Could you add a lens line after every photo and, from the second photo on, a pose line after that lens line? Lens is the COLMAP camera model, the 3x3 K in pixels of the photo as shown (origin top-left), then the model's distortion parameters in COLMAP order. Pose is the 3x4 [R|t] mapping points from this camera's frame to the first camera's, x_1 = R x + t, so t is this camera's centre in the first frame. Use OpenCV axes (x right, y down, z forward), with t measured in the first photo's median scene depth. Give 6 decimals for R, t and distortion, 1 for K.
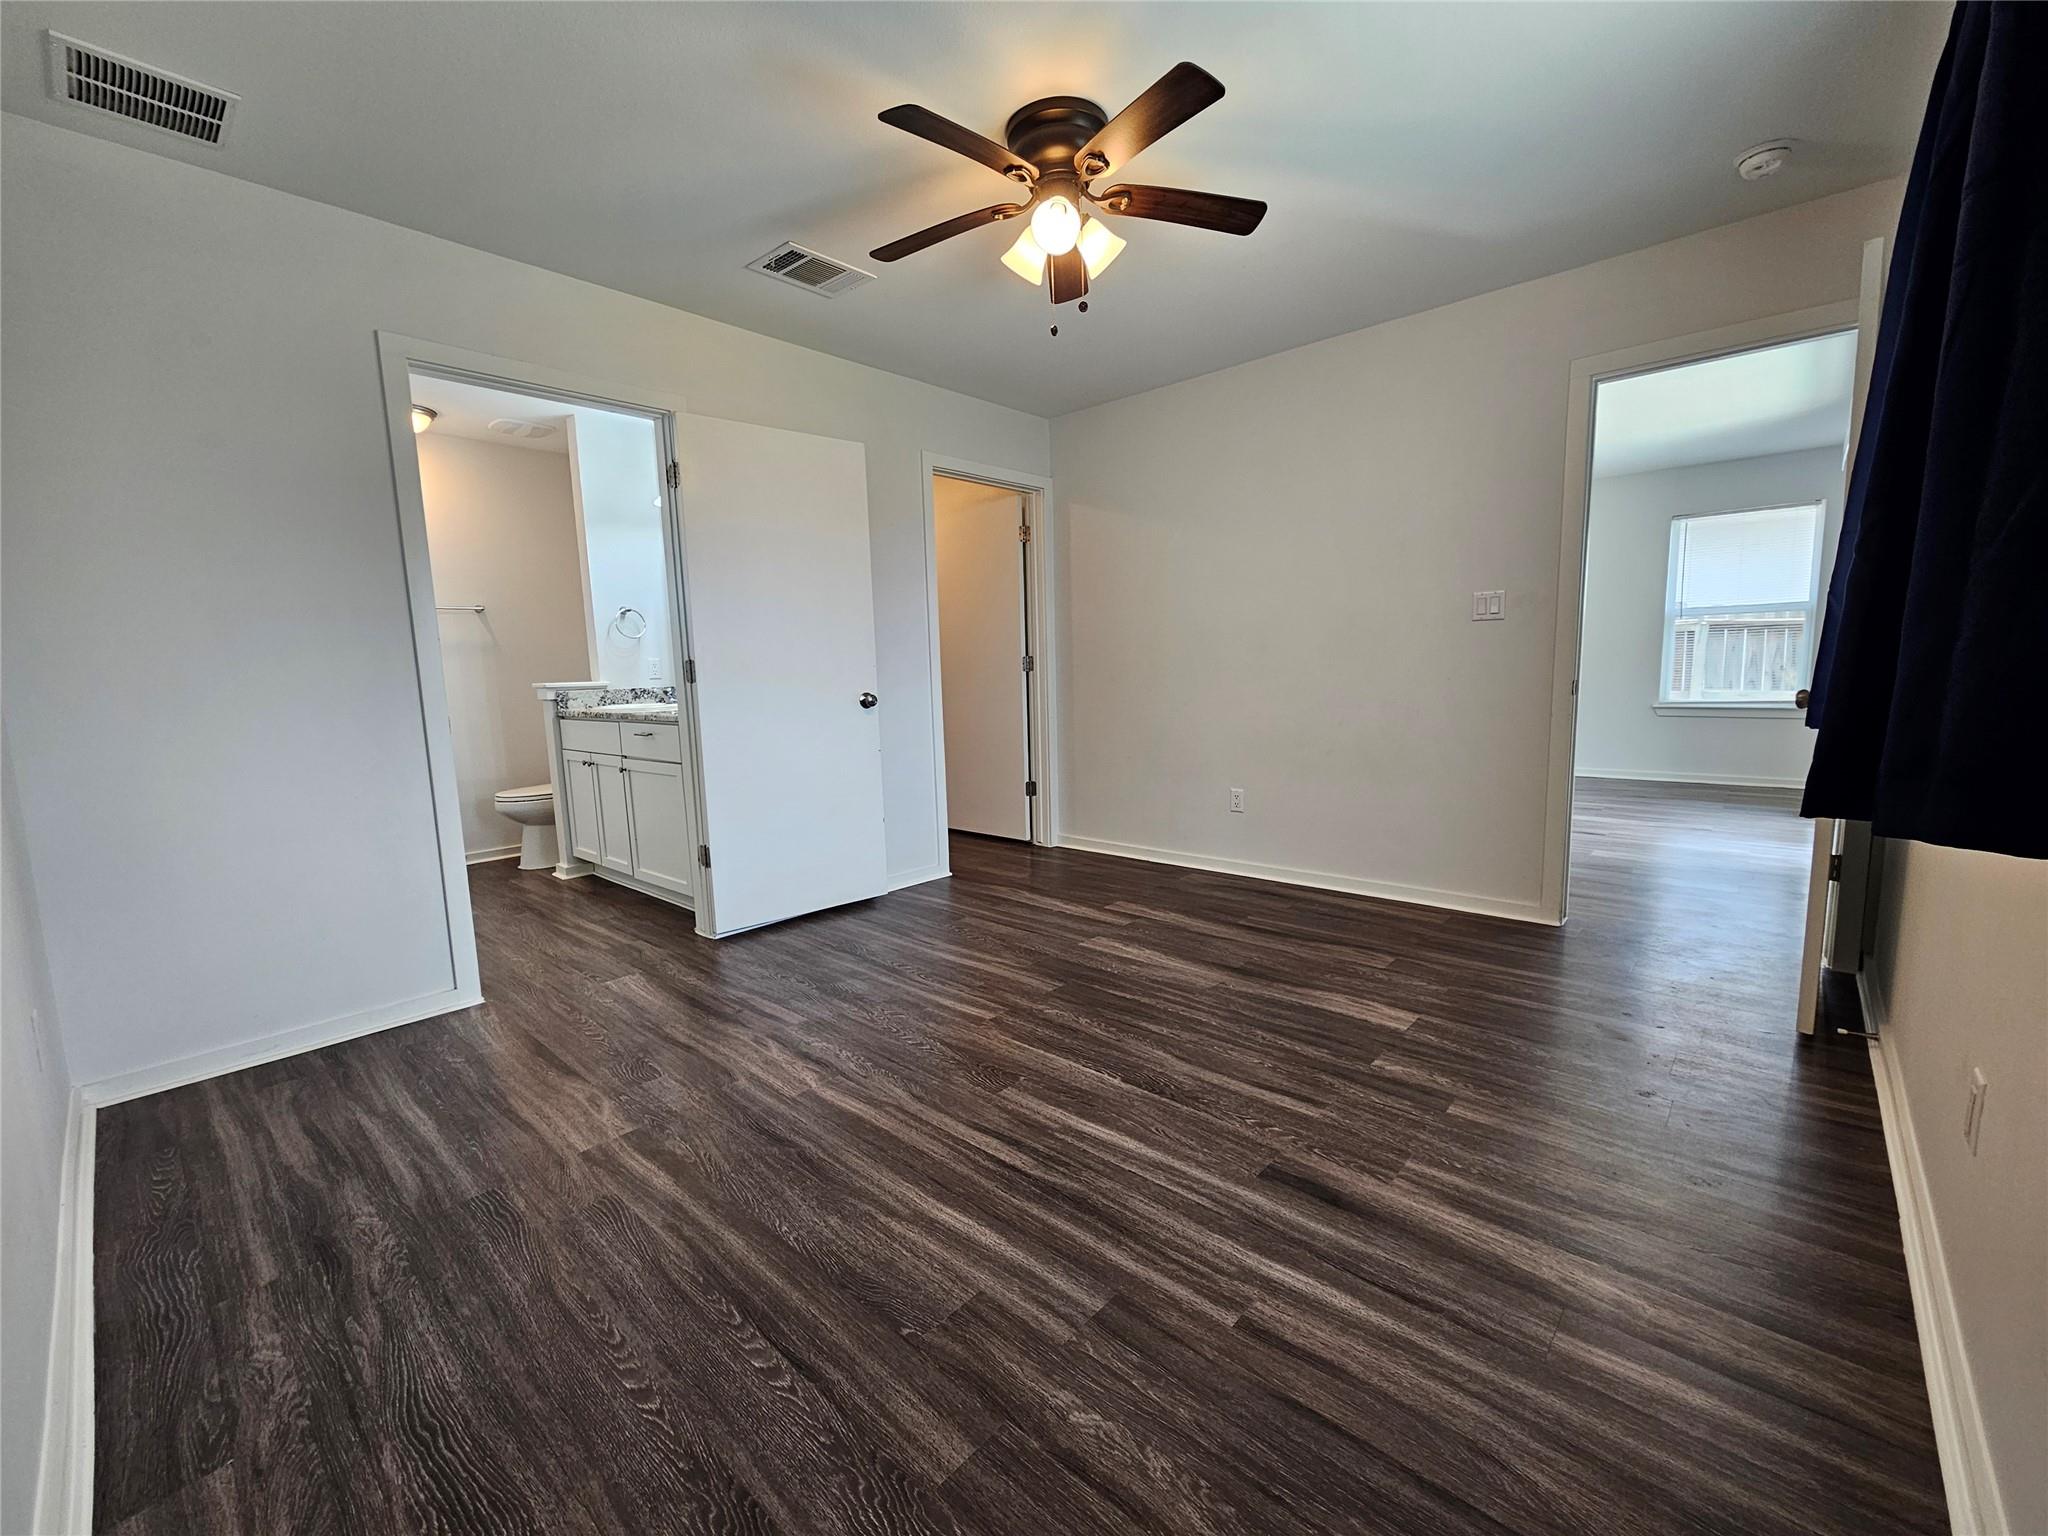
lens RADIAL K [[845.5, 0, 1012.0], [0, 845.5, 779.1], [0, 0, 1]] dist [-0.001235, 0.000084]
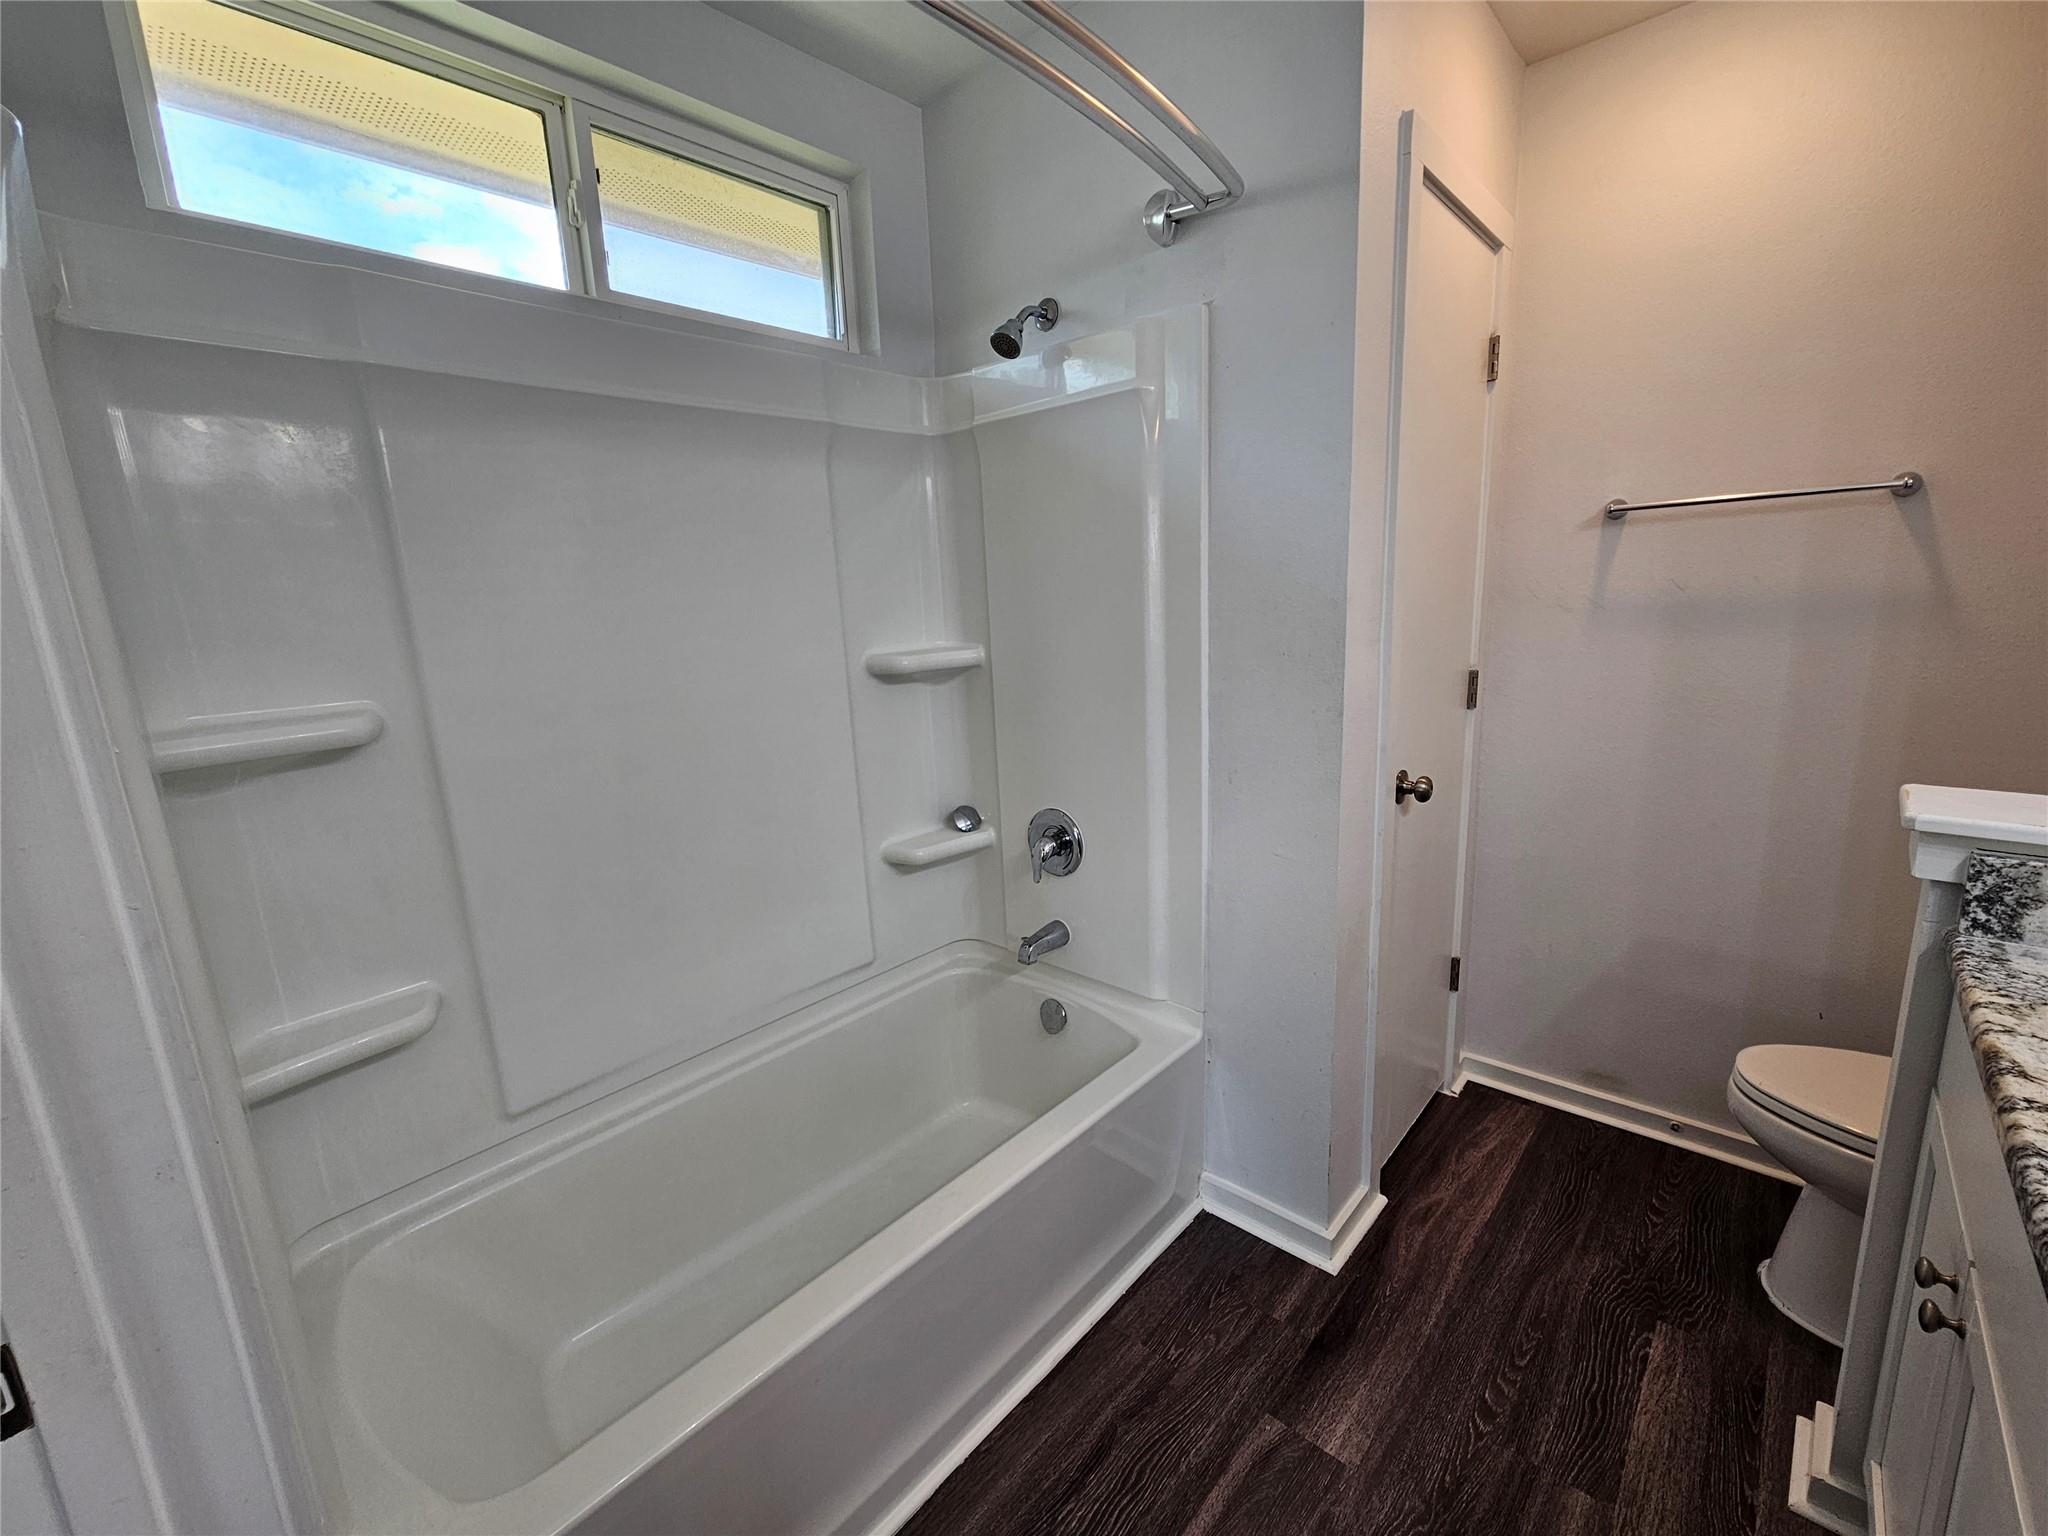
lens RADIAL K [[845.5, 0, 1027.4], [0, 845.5, 776.9], [0, 0, 1]] dist [-0.001235, 0.000084]
pose [[-0.009093, 0.232651, -0.972518, -0.310270], [-0.092507, 0.968192, 0.232481, -0.146770], [0.995671, 0.092079, 0.012718, 0.716088]]
